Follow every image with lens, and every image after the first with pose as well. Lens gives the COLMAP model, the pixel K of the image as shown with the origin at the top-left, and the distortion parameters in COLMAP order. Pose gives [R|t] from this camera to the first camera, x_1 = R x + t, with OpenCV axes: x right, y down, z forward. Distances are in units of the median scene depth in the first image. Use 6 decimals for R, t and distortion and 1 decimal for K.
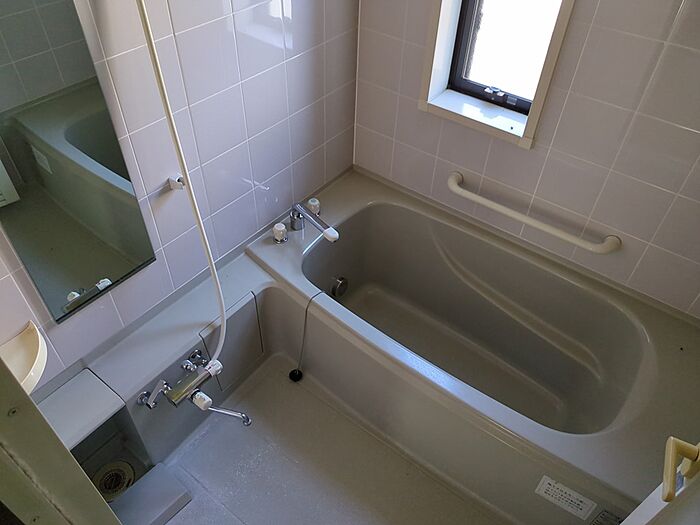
lens RADIAL K [[527.6, 0, 348.1], [0, 527.6, 263.1], [0, 0, 1]] dist [0.018314, -0.014143]
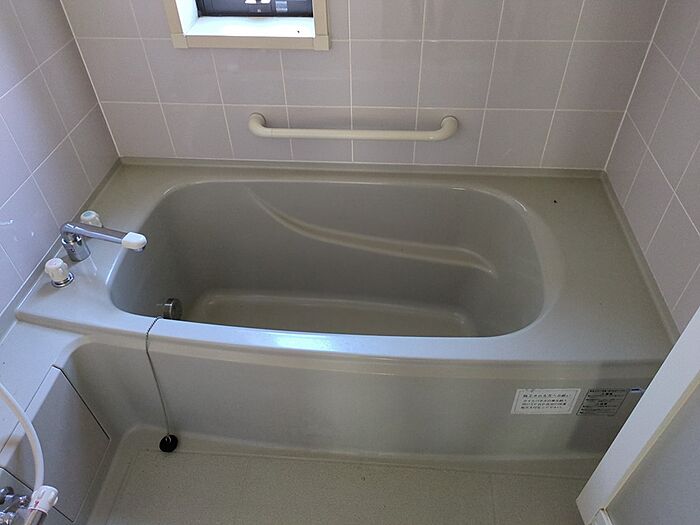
lens RADIAL K [[527.6, 0, 350.2], [0, 527.6, 259.5], [0, 0, 1]] dist [0.018314, -0.014143]
pose [[0.842631, -0.402128, 0.358142, -0.050226], [0.407656, 0.910914, 0.063663, 0.040080], [-0.351837, 0.092354, 0.931494, 0.221955]]
